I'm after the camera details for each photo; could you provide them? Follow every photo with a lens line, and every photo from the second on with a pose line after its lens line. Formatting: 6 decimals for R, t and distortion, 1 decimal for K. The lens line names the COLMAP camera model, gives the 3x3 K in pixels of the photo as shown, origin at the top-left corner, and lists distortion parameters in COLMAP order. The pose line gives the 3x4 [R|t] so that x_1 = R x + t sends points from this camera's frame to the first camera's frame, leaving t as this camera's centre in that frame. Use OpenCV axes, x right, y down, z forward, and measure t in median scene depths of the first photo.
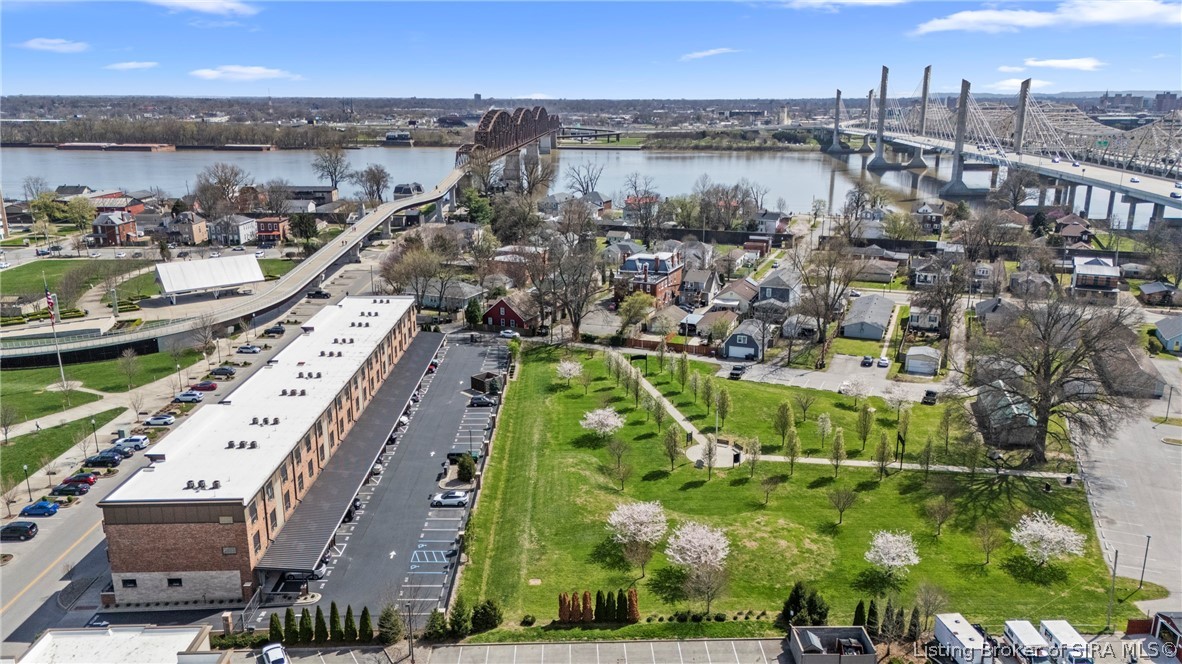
lens RADIAL K [[884.6, 0, 591.0], [0, 884.6, 332.0], [0, 0, 1]] dist [0.009895, 0.002579]
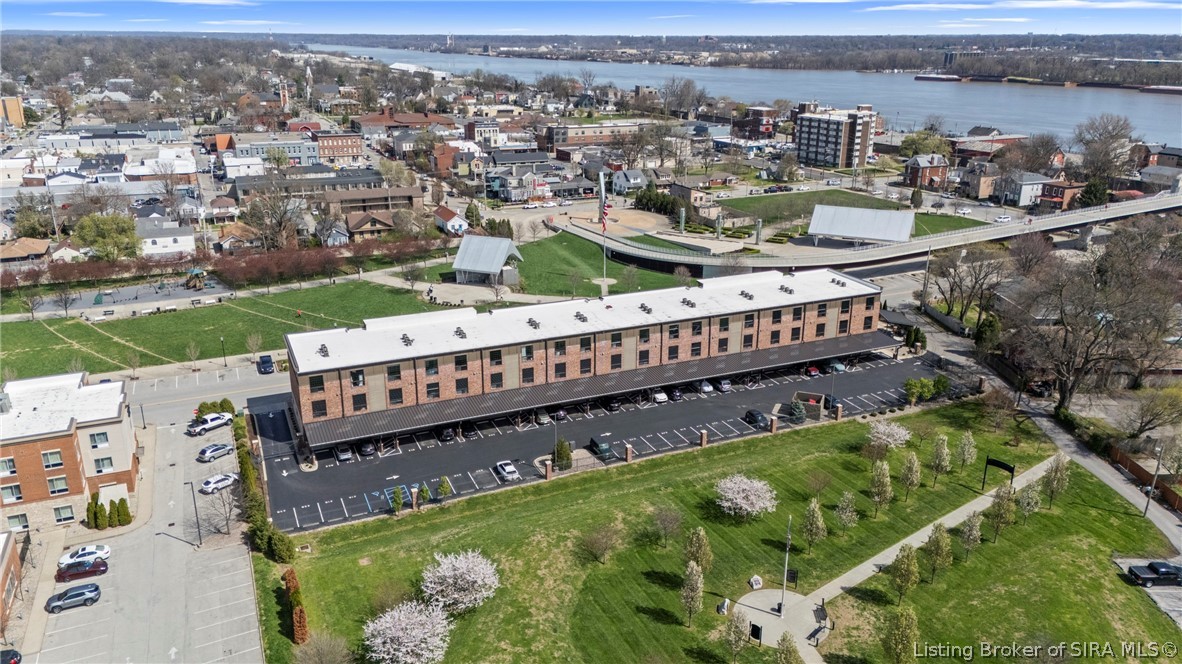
lens RADIAL K [[884.6, 0, 591.0], [0, 884.6, 332.0], [0, 0, 1]] dist [0.009895, 0.002579]
pose [[0.363476, 0.290160, -0.885264, 0.458776], [-0.234159, 0.948207, 0.214649, -0.121003], [0.901695, 0.129272, 0.412594, 0.467224]]
